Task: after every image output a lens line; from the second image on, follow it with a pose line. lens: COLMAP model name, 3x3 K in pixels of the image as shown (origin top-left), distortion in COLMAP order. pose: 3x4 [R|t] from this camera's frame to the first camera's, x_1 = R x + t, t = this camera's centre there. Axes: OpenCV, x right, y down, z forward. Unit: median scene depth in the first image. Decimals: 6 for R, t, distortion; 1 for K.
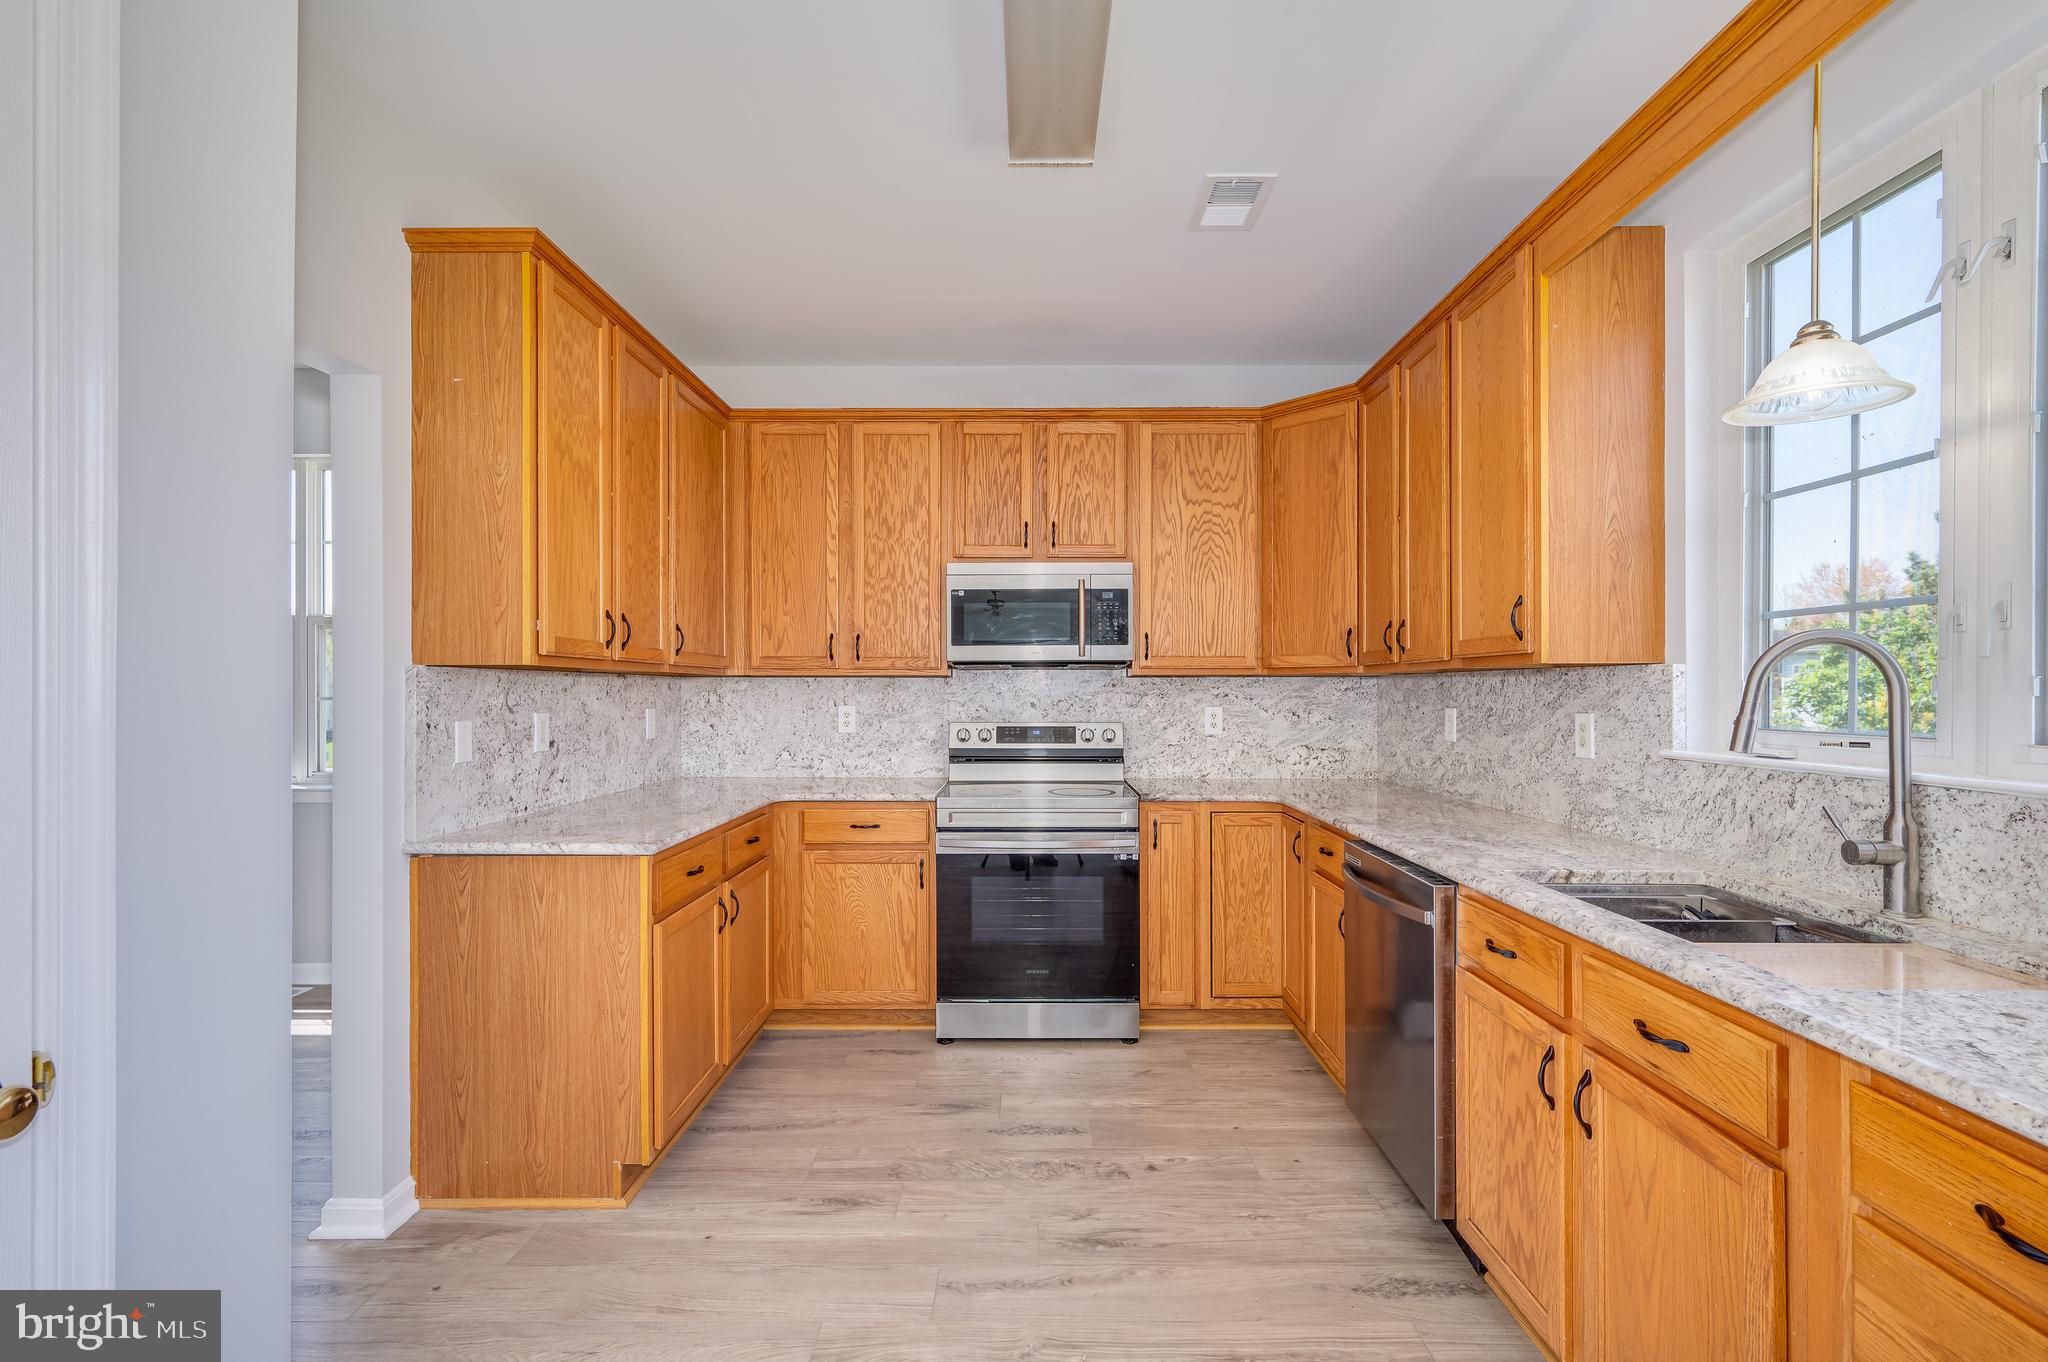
lens RADIAL K [[912.7, 0, 1060.4], [0, 912.7, 694.2], [0, 0, 1]] dist [0.000681, 0.000107]
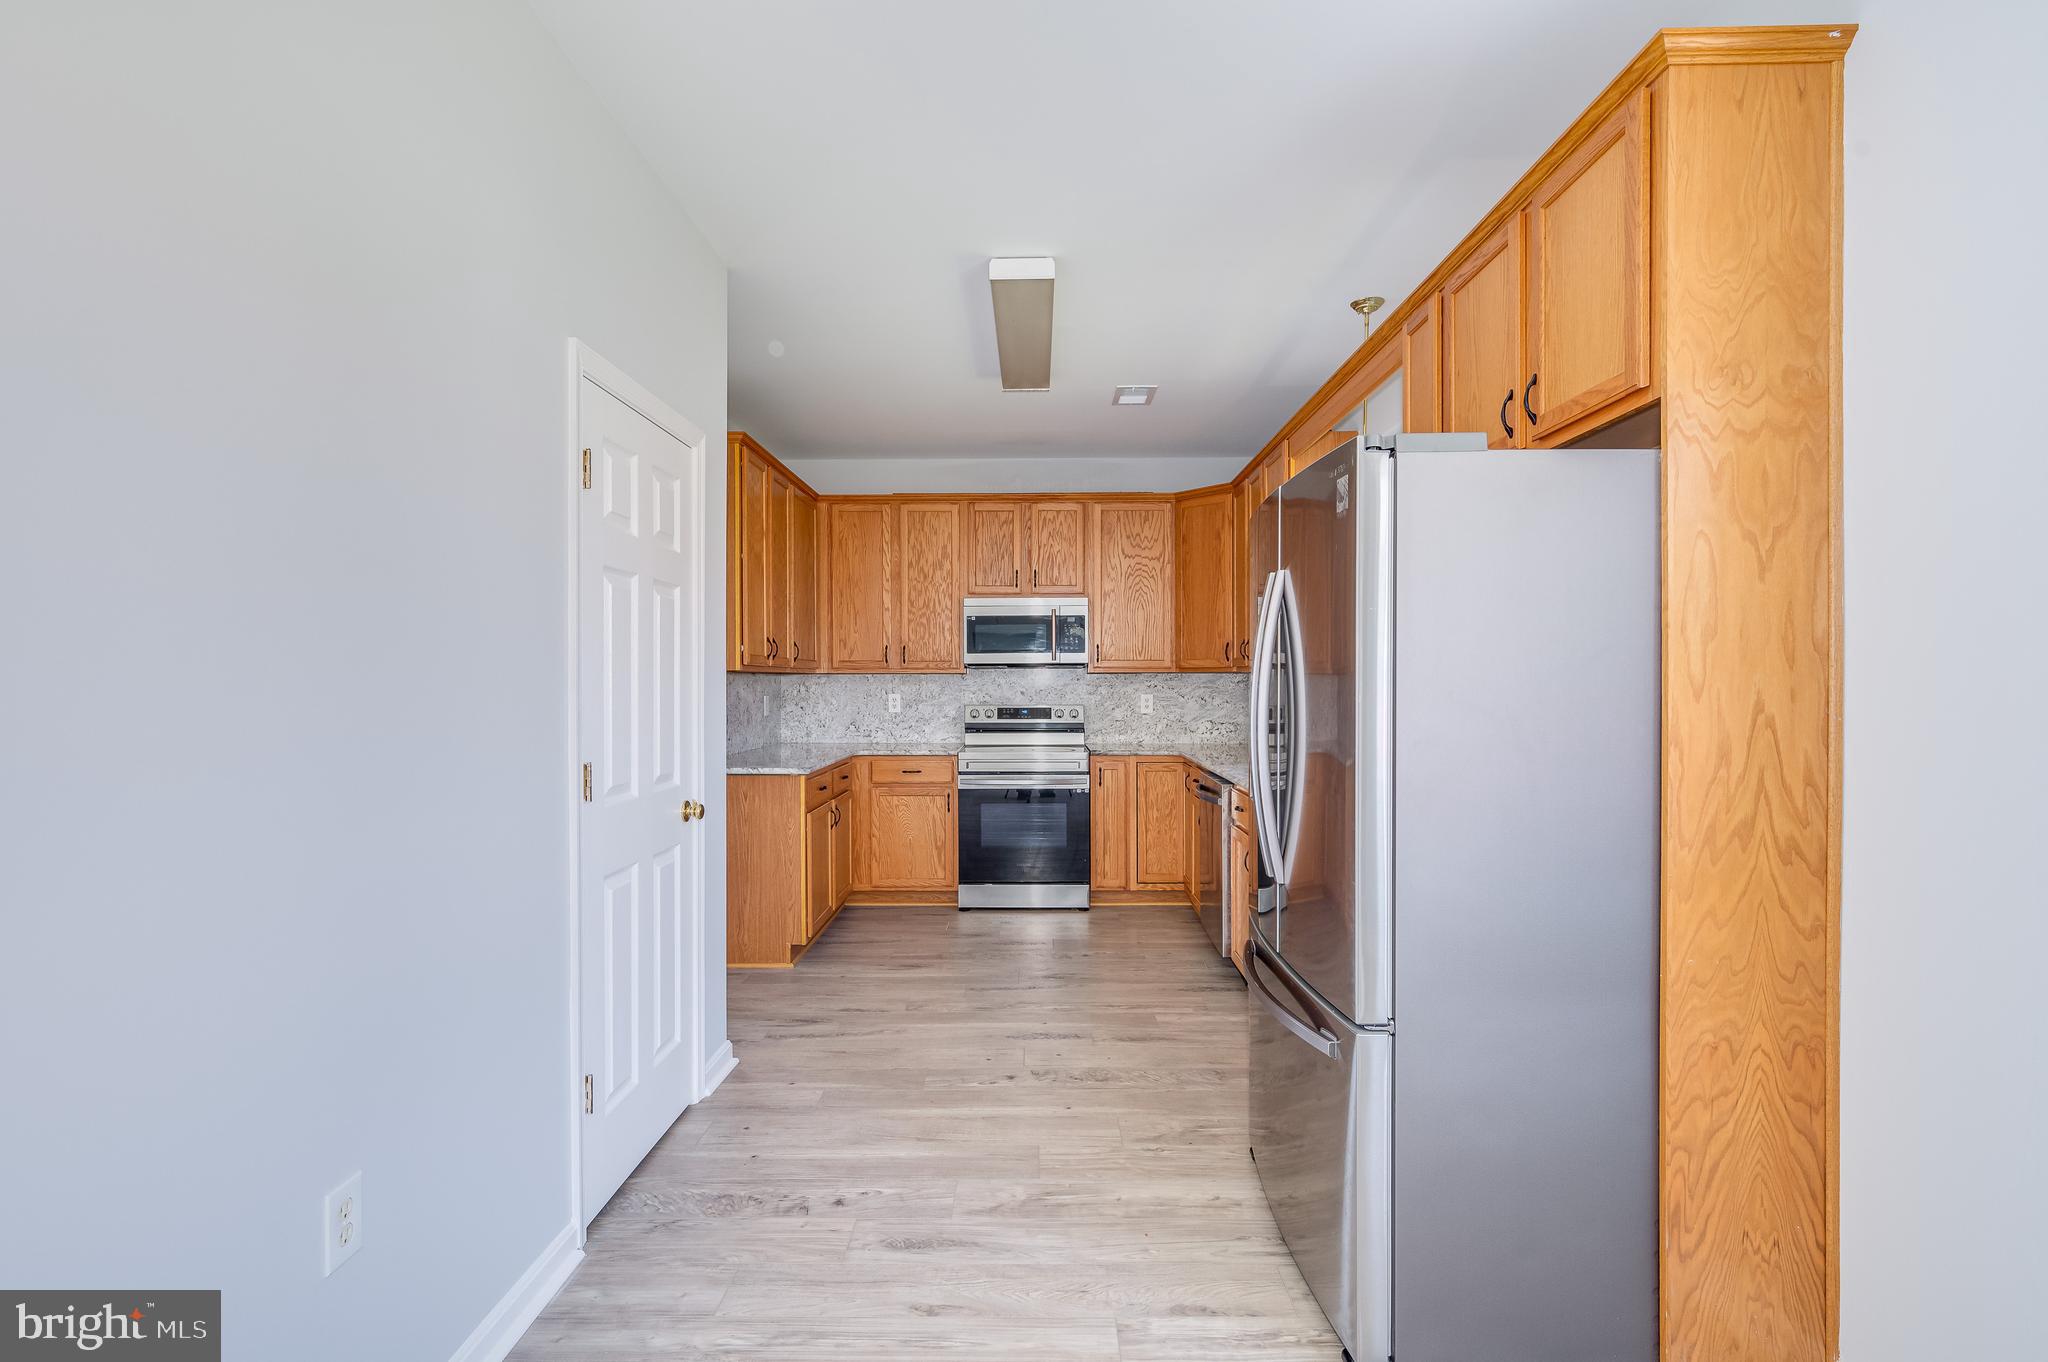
lens RADIAL K [[947.0, 0, 1100.6], [0, 947.0, 690.5], [0, 0, 1]] dist [0.001280, 0.000097]
pose [[0.999389, -0.001834, 0.034896, 0.048542], [0.001630, 0.999981, 0.005875, -0.001050], [-0.034906, -0.005815, 0.999374, -0.596072]]
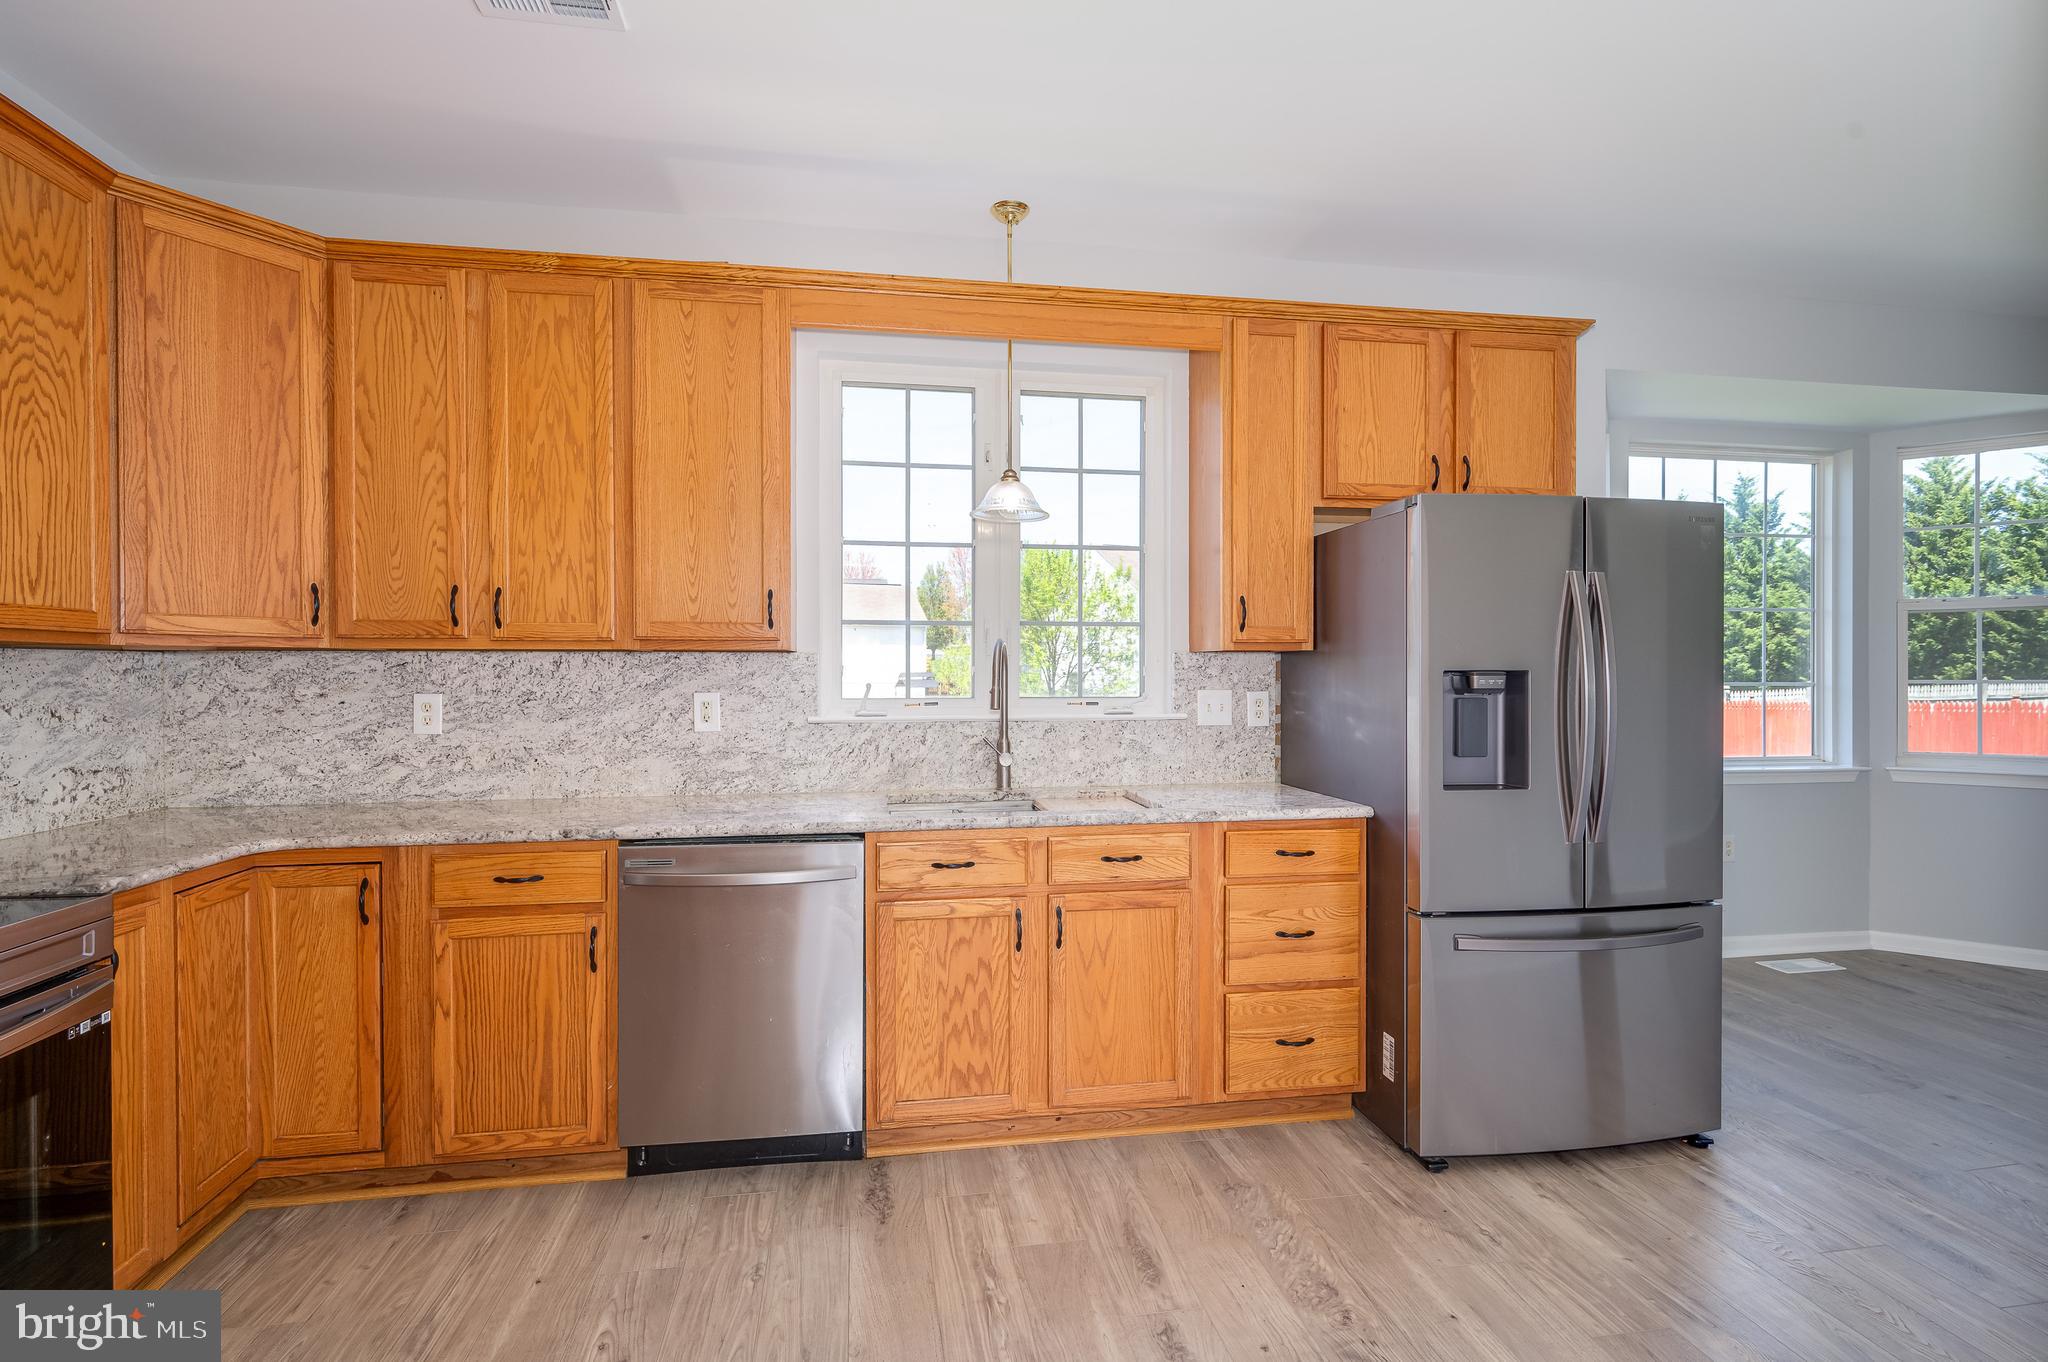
lens RADIAL K [[893.4, 0, 1004.6], [0, 893.4, 677.4], [0, 0, 1]] dist [0.000278, 0.000117]
pose [[-0.124857, -0.006042, 0.992156, -0.437659], [0.004443, 0.999968, 0.006649, -0.002840], [-0.992165, 0.005238, -0.124827, 0.575392]]
